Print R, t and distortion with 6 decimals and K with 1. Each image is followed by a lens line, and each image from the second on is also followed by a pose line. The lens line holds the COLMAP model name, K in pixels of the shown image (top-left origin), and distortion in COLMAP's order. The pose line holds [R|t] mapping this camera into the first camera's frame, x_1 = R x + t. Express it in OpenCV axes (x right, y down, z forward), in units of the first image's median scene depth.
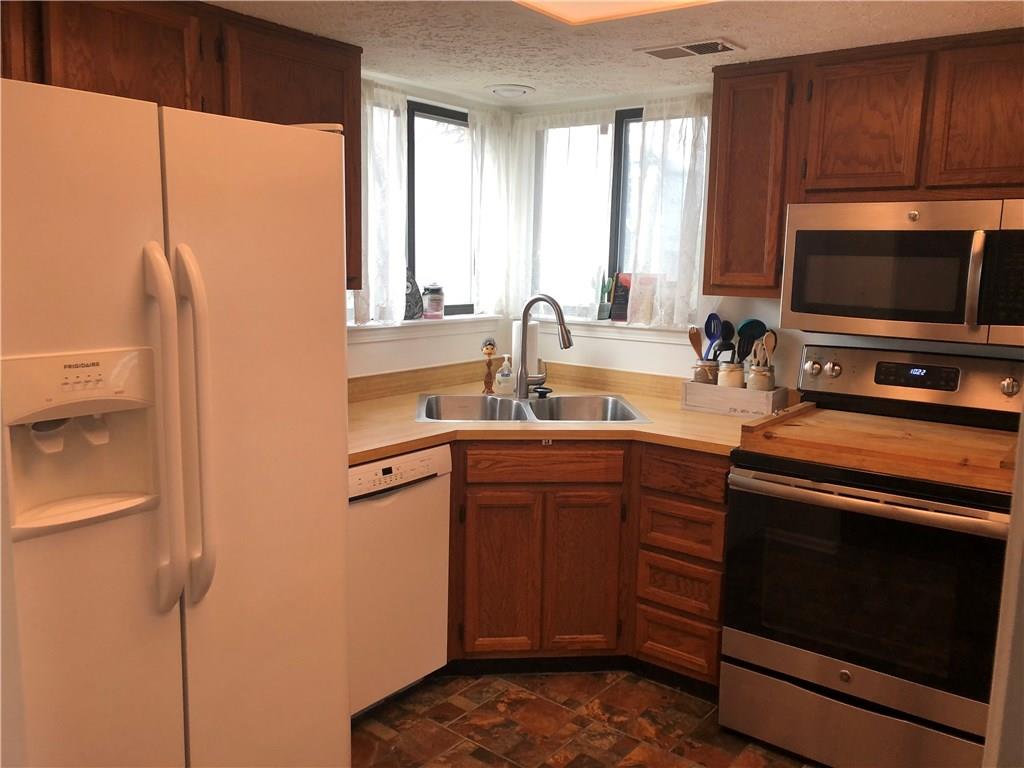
lens RADIAL K [[835.3, 0, 518.4], [0, 835.3, 381.9], [0, 0, 1]] dist [0.048014, -0.043790]
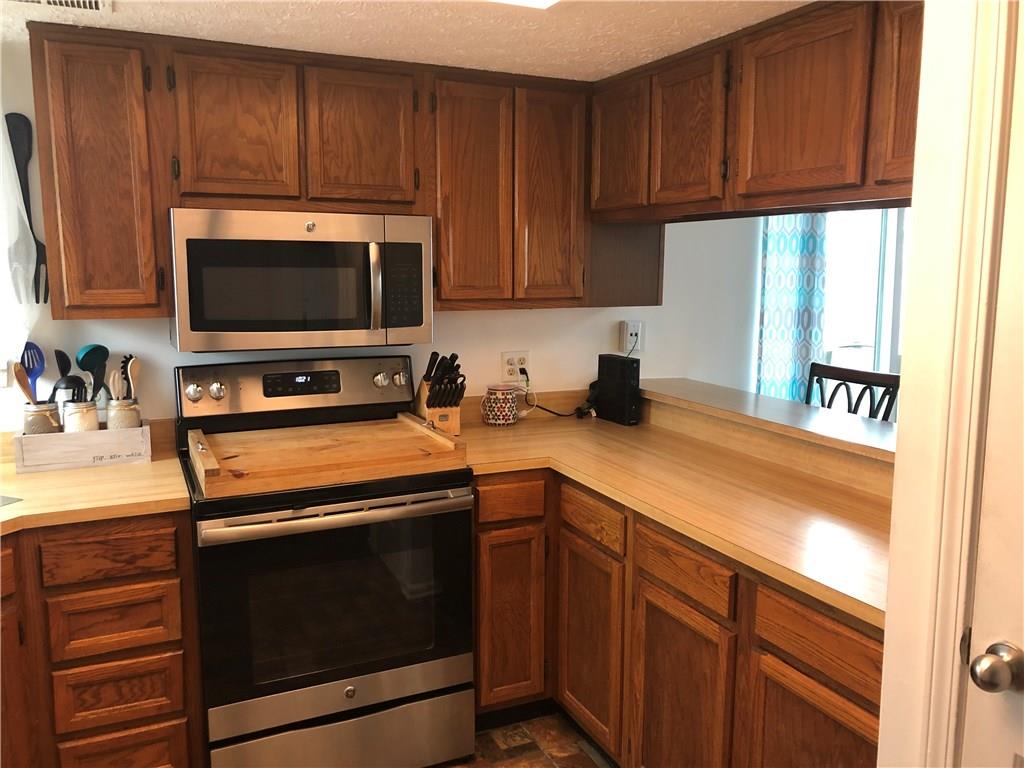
lens RADIAL K [[835.3, 0, 513.8], [0, 835.3, 384.7], [0, 0, 1]] dist [0.048014, -0.043790]
pose [[0.466742, -0.146403, 0.872191, -0.294073], [0.141513, 0.985859, 0.089754, -0.060722], [-0.872998, 0.081535, 0.480860, 0.293117]]
